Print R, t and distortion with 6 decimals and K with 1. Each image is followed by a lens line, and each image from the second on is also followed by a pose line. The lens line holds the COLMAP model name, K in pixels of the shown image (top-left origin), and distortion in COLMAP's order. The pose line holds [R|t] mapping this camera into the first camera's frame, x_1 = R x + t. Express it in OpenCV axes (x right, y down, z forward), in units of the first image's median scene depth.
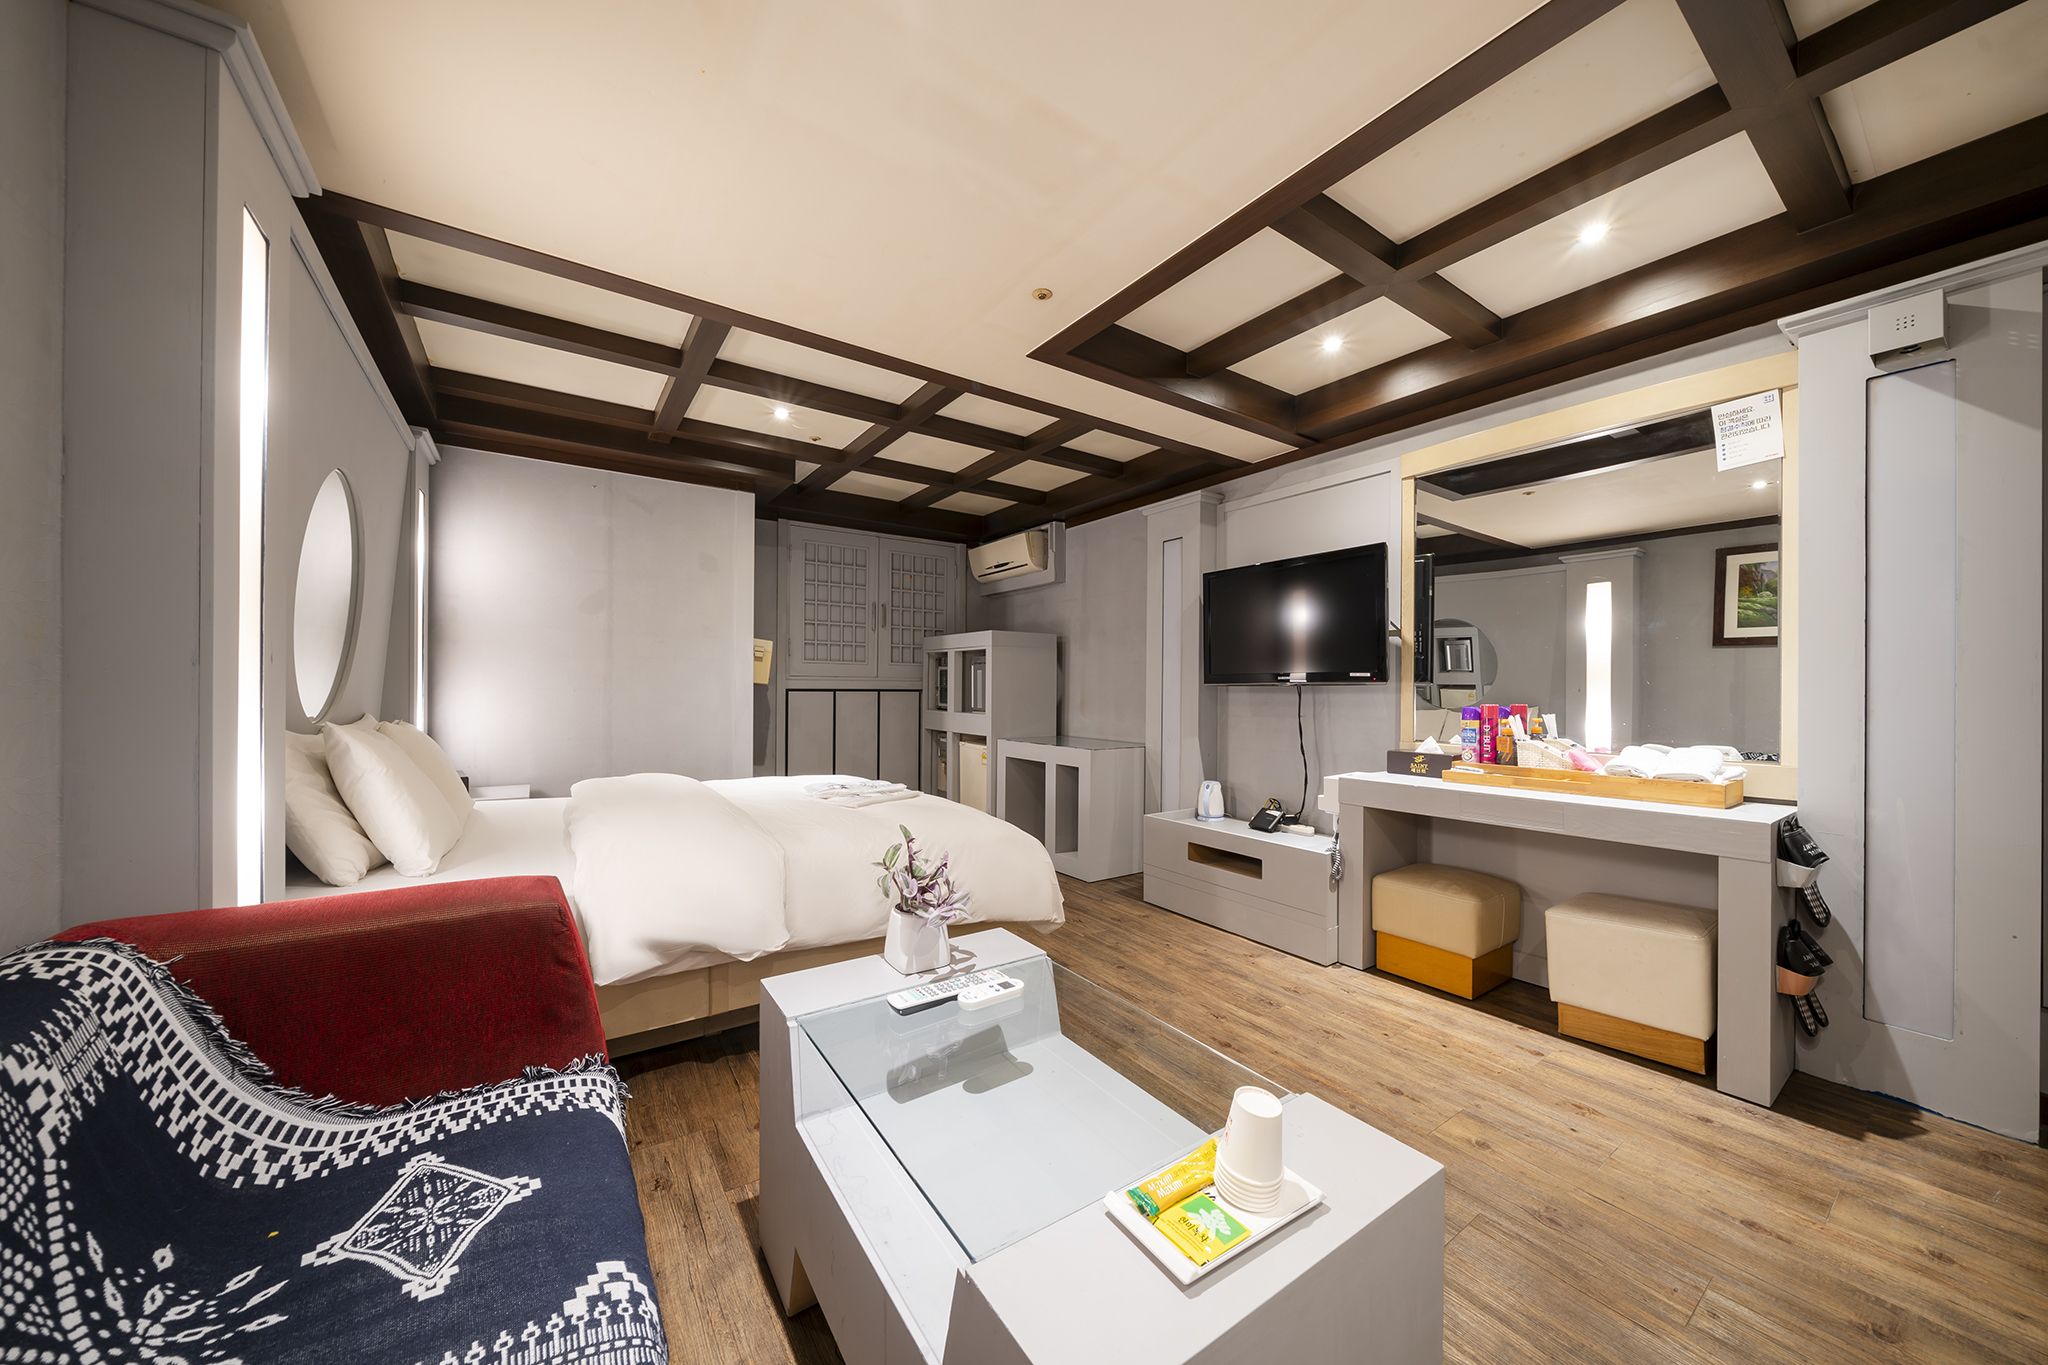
lens RADIAL K [[692.4, 0, 1024.6], [0, 692.4, 690.9], [0, 0, 1]] dist [-0.007485, -0.000048]
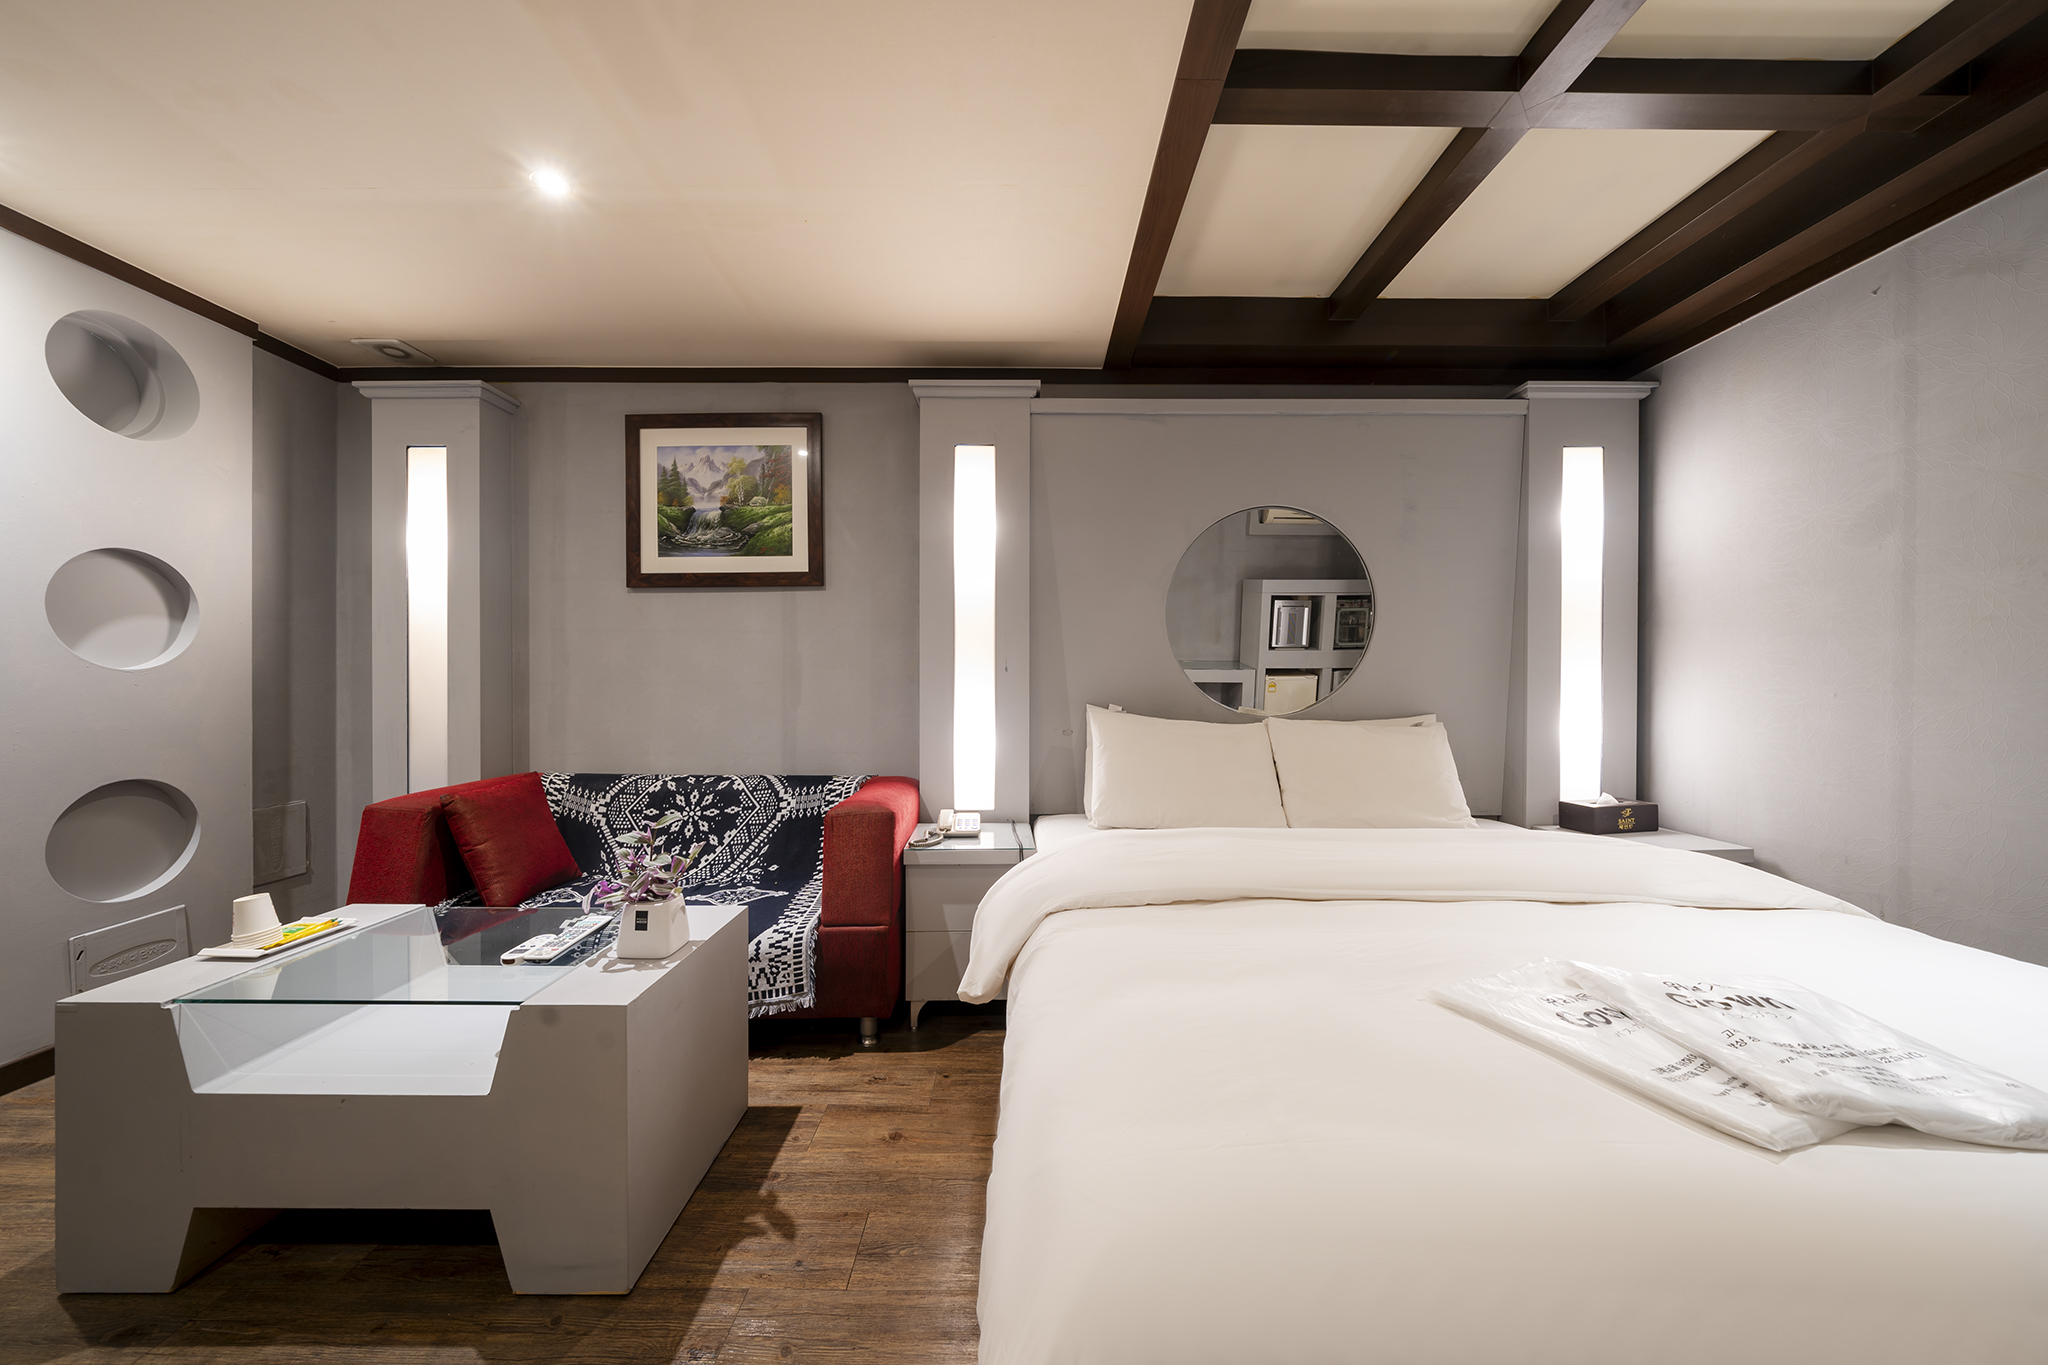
lens RADIAL K [[704.5, 0, 1035.5], [0, 704.5, 689.4], [0, 0, 1]] dist [-0.000475, 0.000052]
pose [[-0.567891, -0.005682, -0.823084, 0.204265], [-0.010155, 0.999948, 0.000104, 0.001805], [0.823041, 0.008417, -0.567919, 1.094766]]
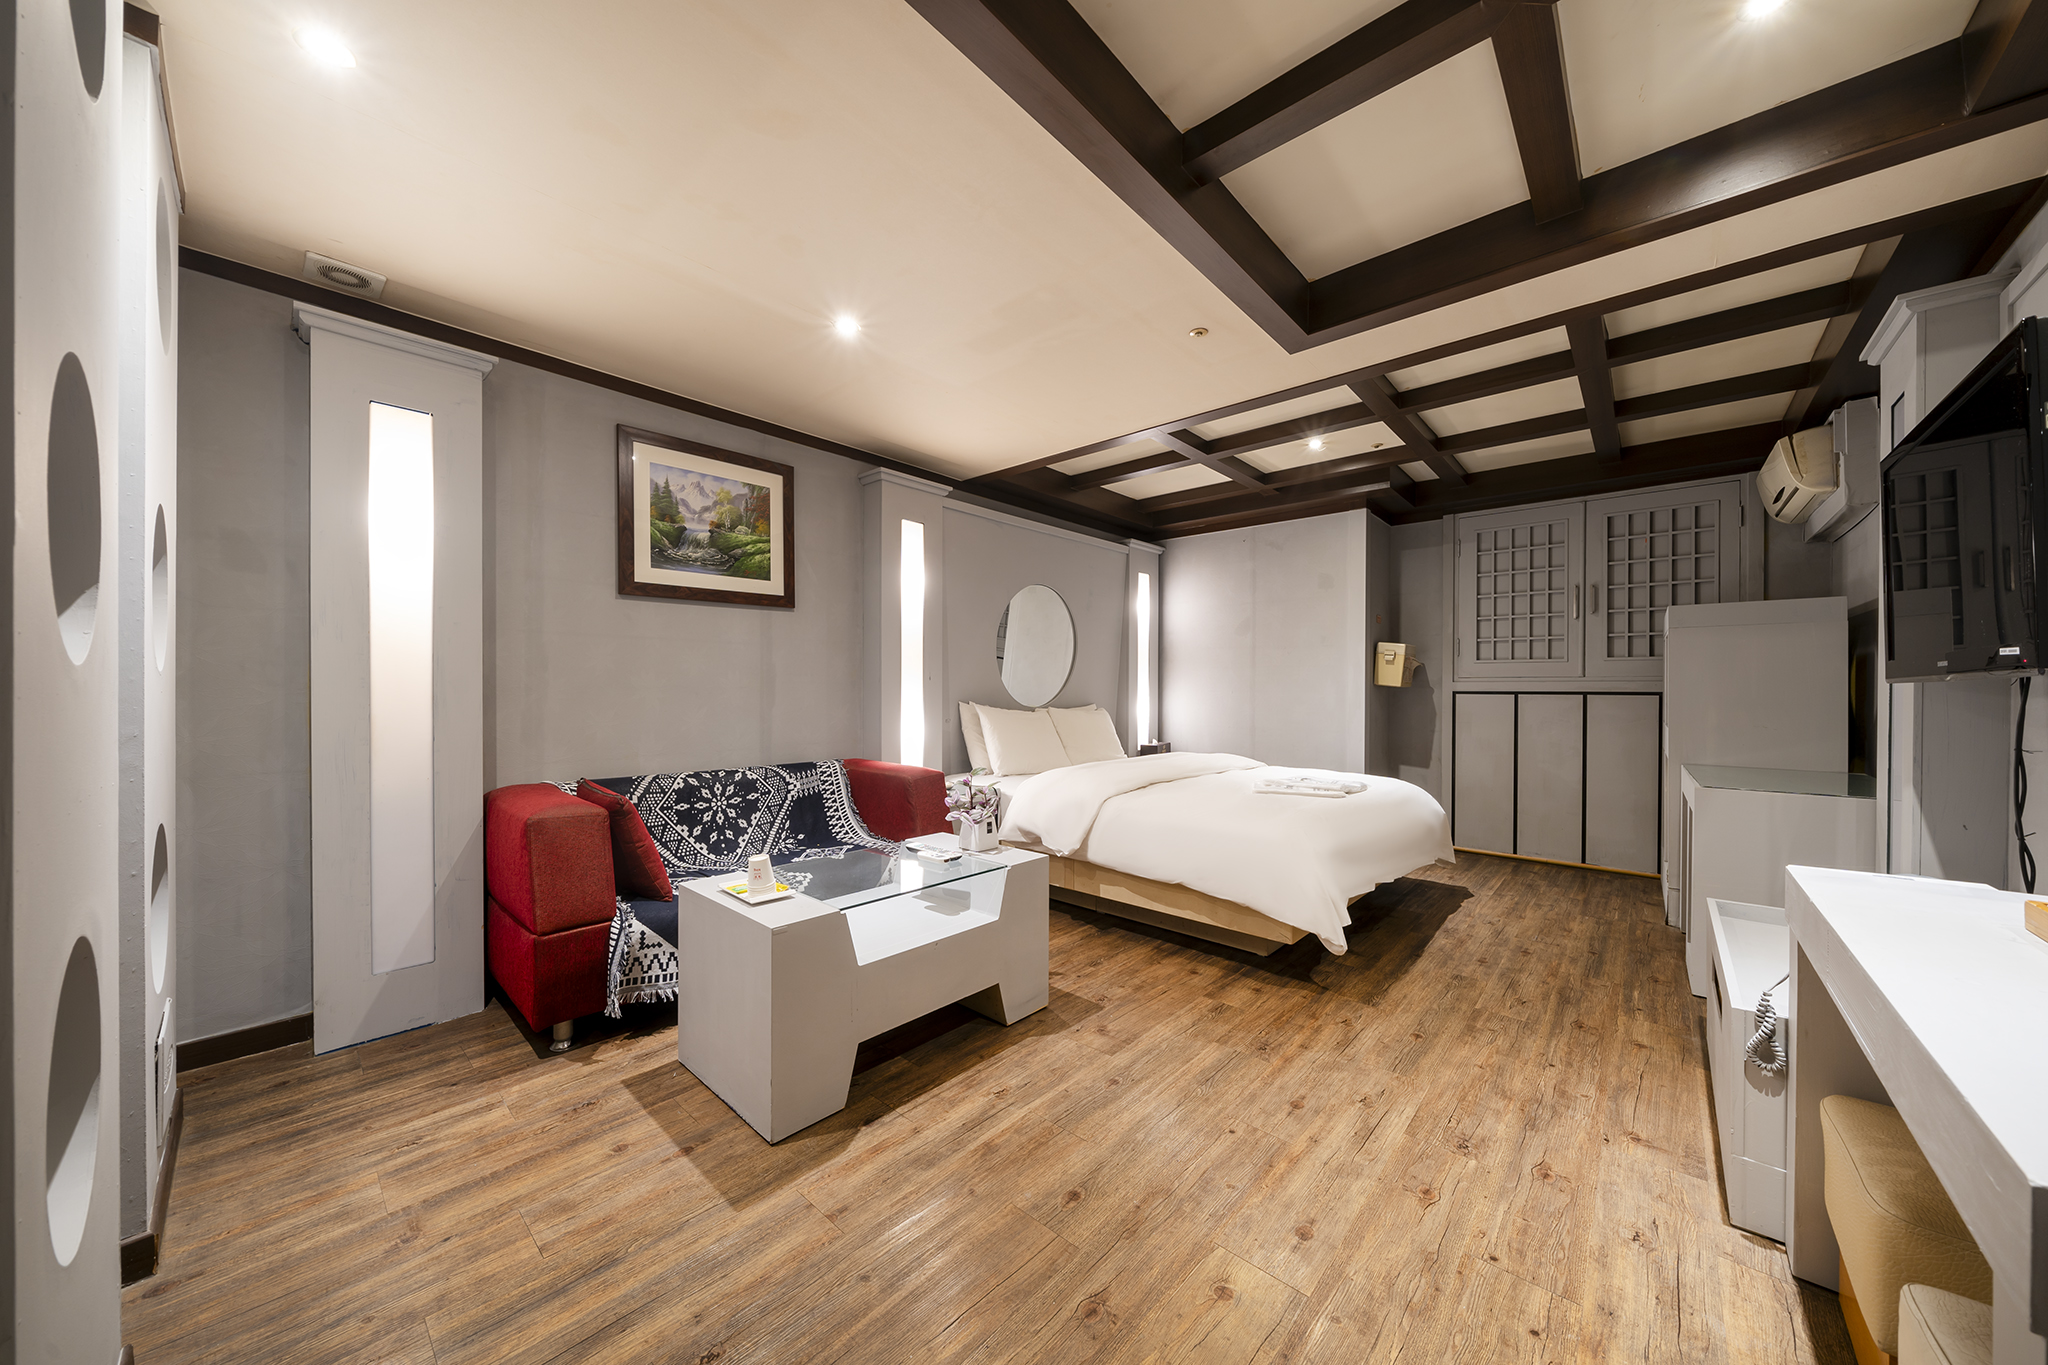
lens RADIAL K [[704.5, 0, 1035.5], [0, 704.5, 689.4], [0, 0, 1]] dist [-0.000475, 0.000052]
pose [[0.241719, -0.005393, -0.970331, 0.848098], [-0.004059, 0.999970, -0.006569, 0.005139], [0.970338, 0.005527, 0.241690, 0.379621]]
